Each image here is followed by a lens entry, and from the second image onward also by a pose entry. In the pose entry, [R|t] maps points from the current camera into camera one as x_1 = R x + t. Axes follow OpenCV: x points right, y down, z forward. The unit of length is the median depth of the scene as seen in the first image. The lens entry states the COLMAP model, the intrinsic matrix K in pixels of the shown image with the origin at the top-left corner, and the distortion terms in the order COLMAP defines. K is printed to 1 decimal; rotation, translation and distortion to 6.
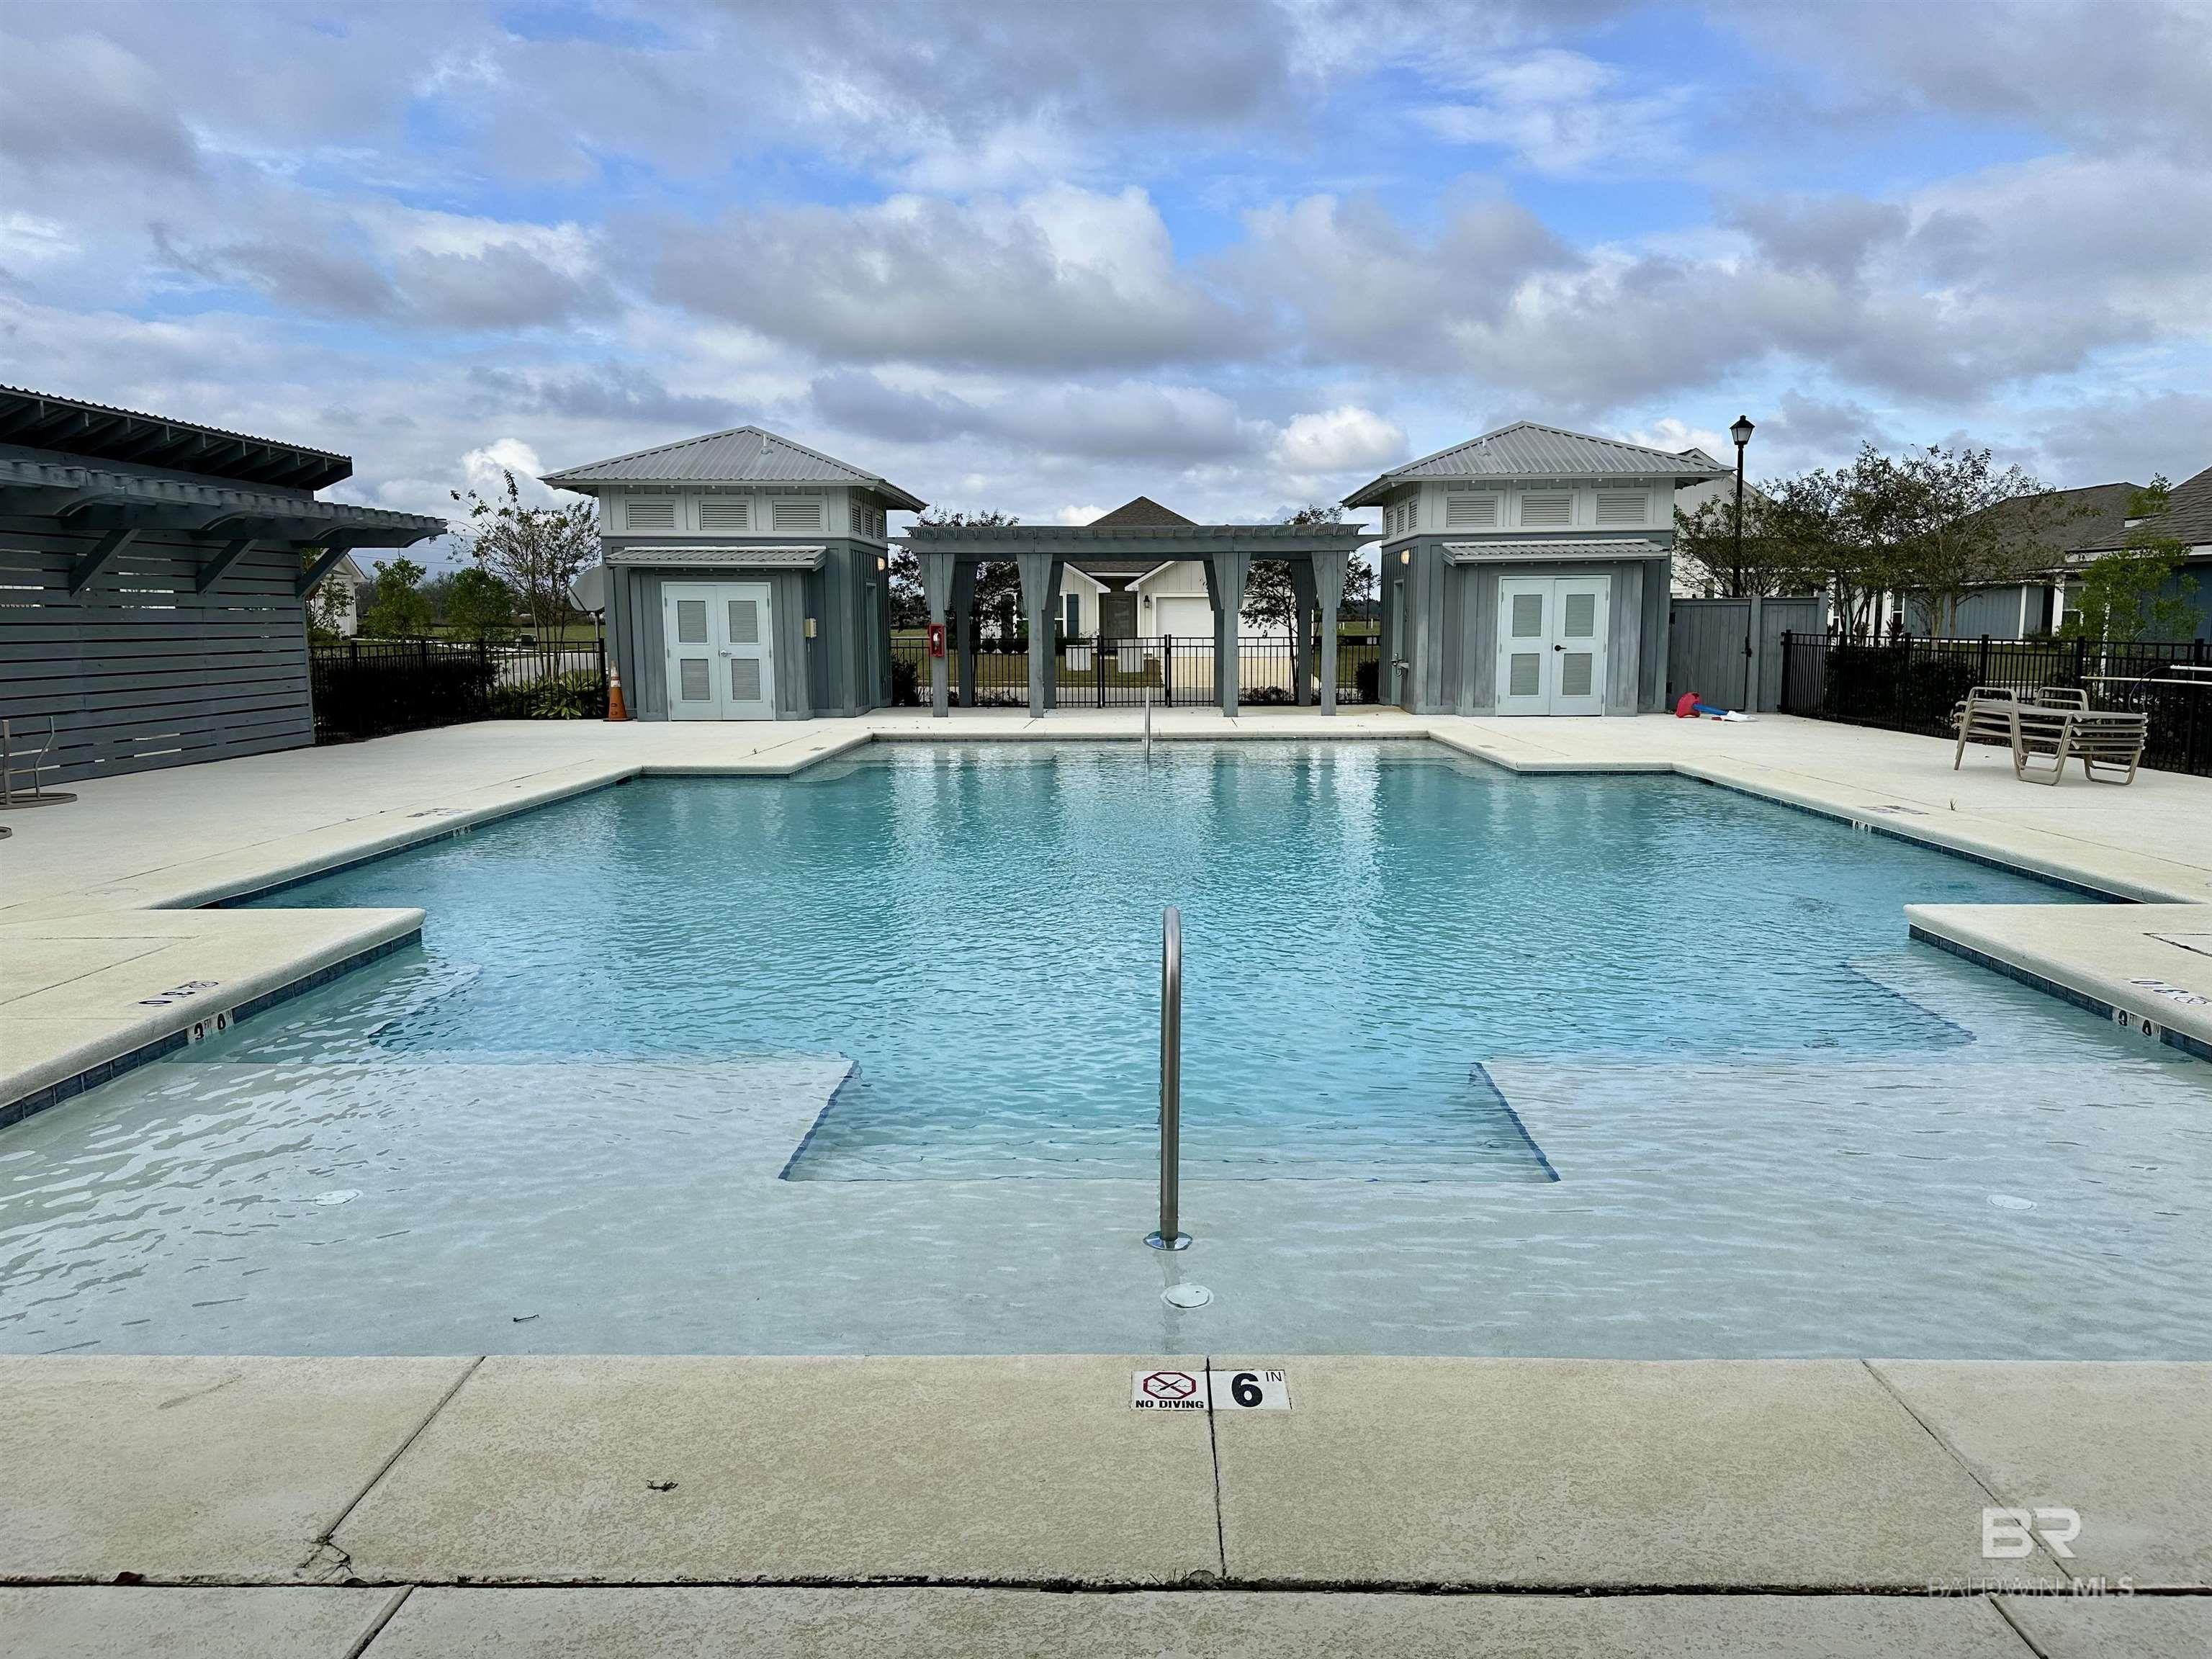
lens RADIAL K [[1545.7, 0, 1098.5], [0, 1545.7, 816.5], [0, 0, 1]] dist [0.063863, -0.076838]
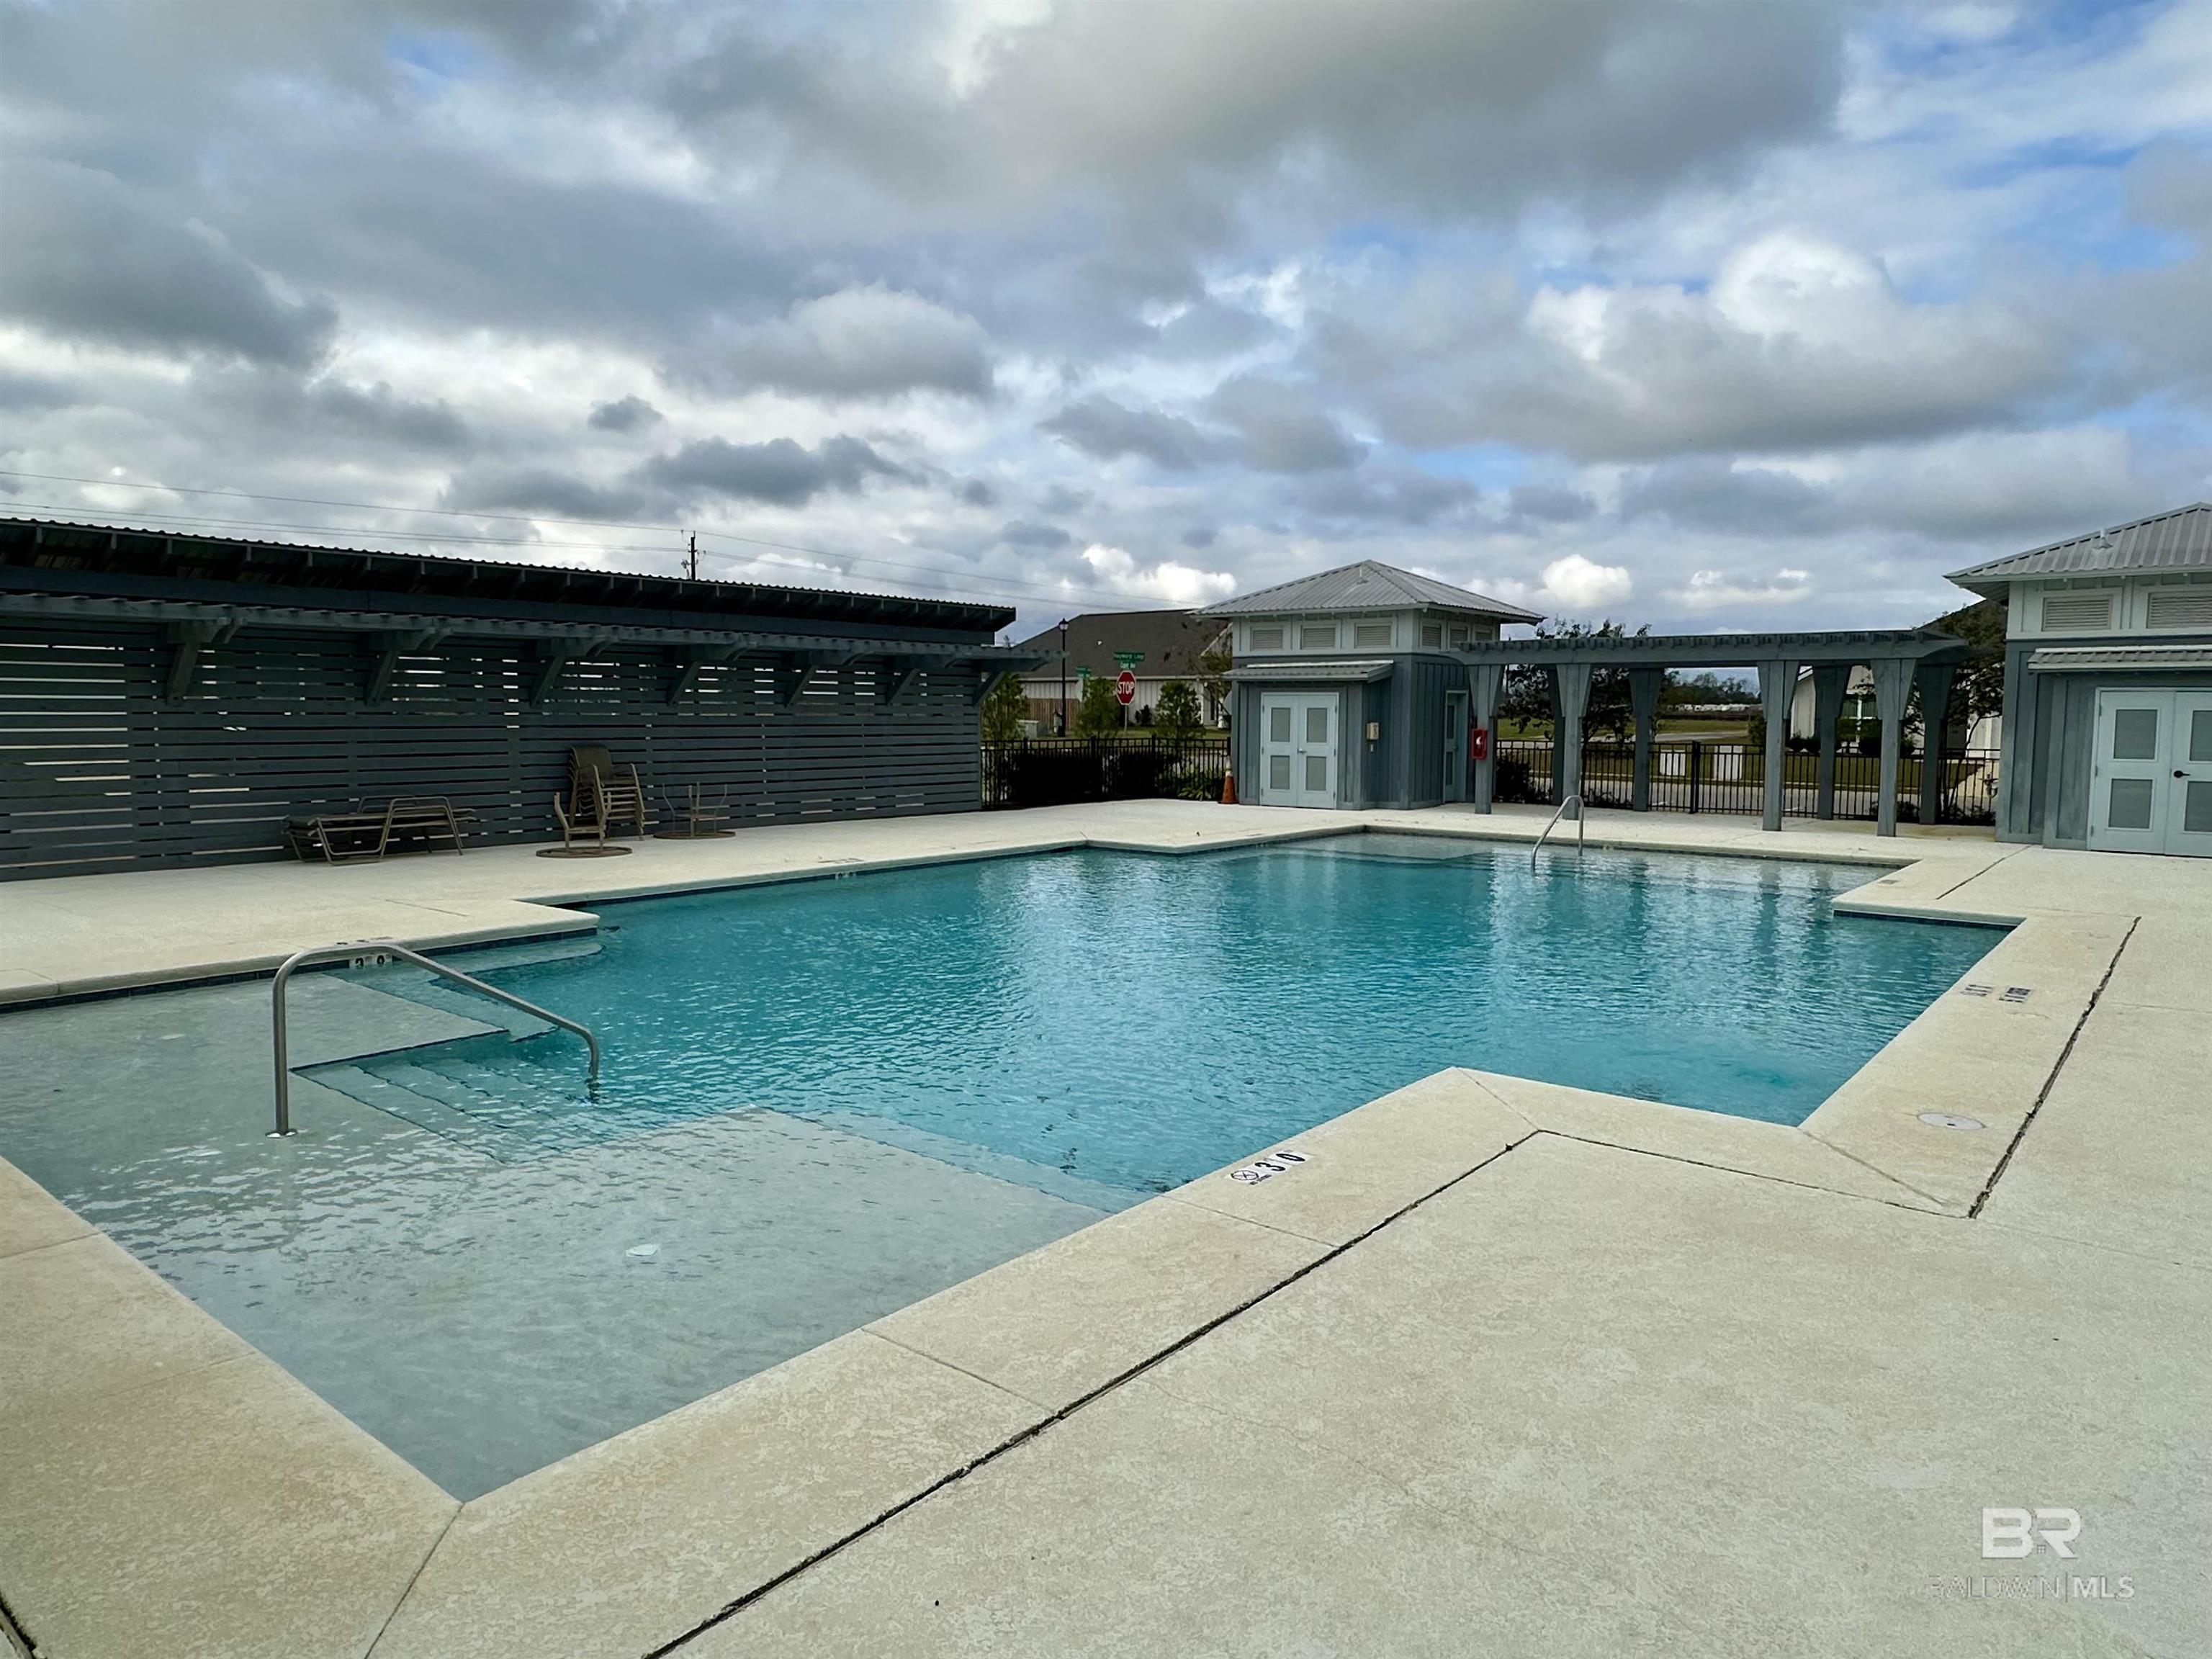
lens RADIAL K [[1401.5, 0, 1093.7], [0, 1401.5, 821.6], [0, 0, 1]] dist [-0.007774, 0.004754]
pose [[0.791251, 0.058065, -0.608728, 0.443636], [-0.086261, 0.996126, -0.017108, -0.030517], [0.605377, 0.066046, 0.793194, 0.088700]]
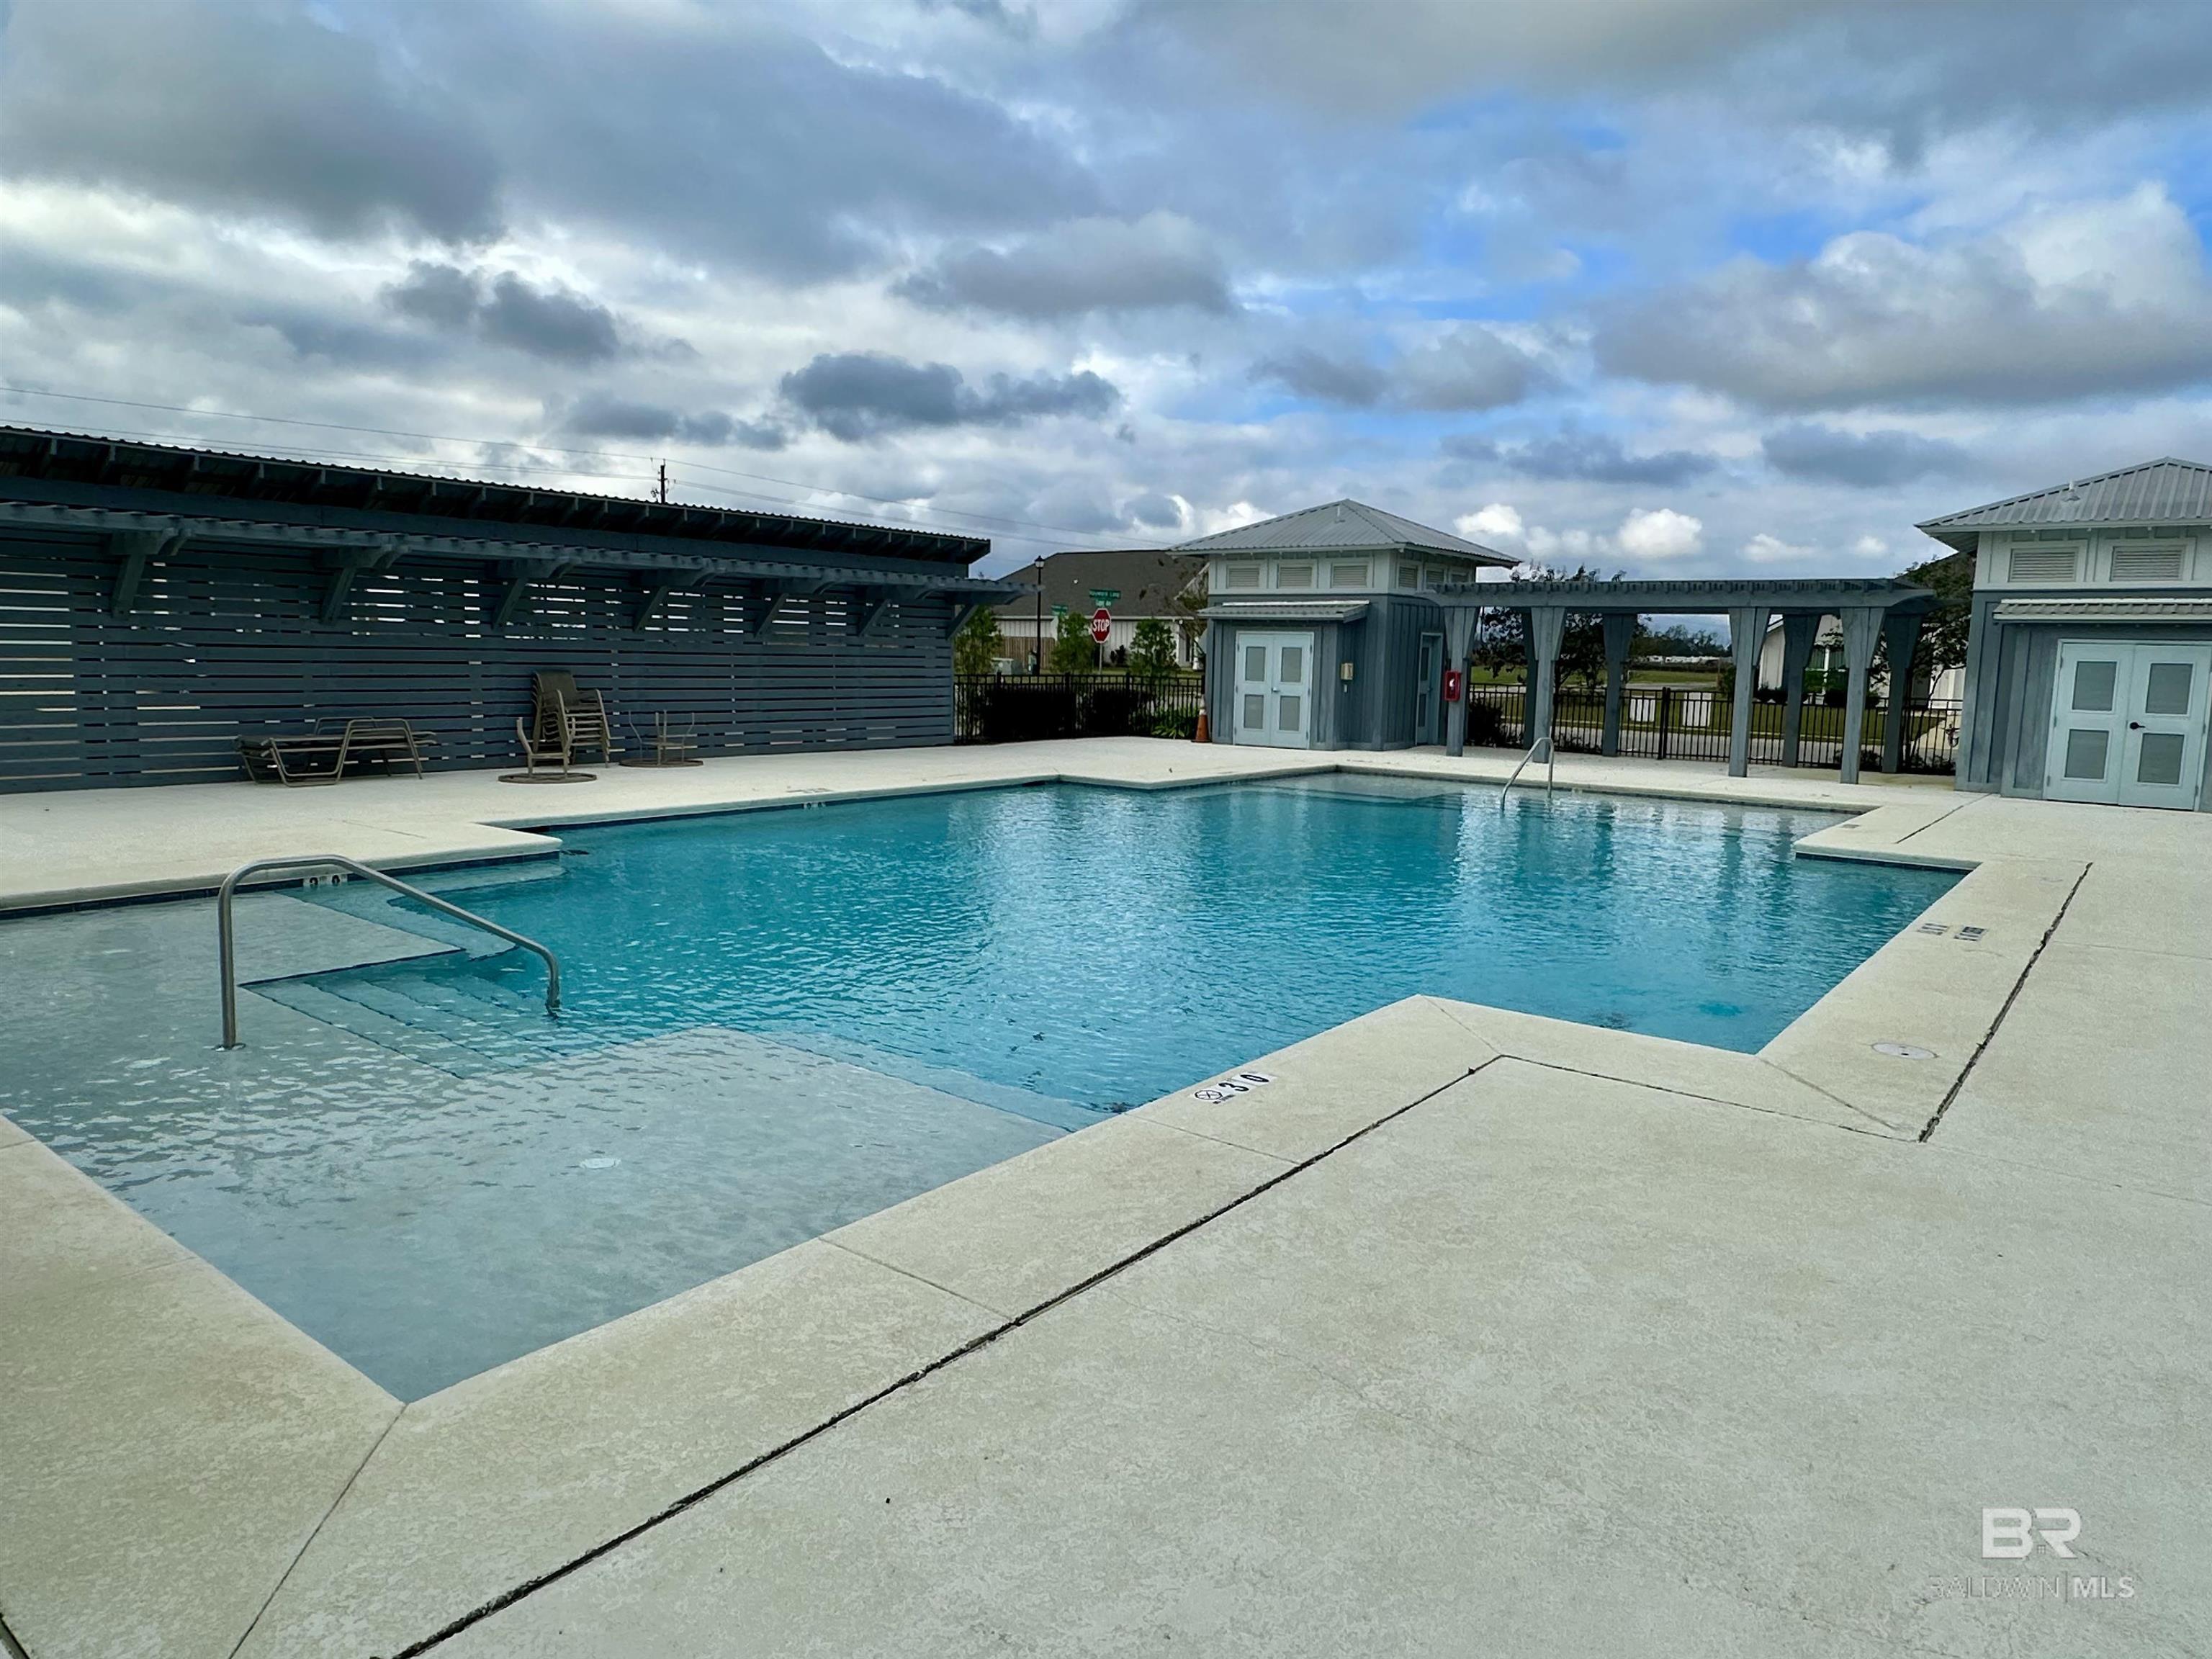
lens RADIAL K [[1401.5, 0, 1107.9], [0, 1401.5, 820.2], [0, 0, 1]] dist [-0.007774, 0.004754]
pose [[0.807537, 0.094020, -0.582275, 0.442613], [-0.100828, 0.994687, 0.020777, -0.025305], [0.581134, 0.041931, 0.812727, 0.092844]]
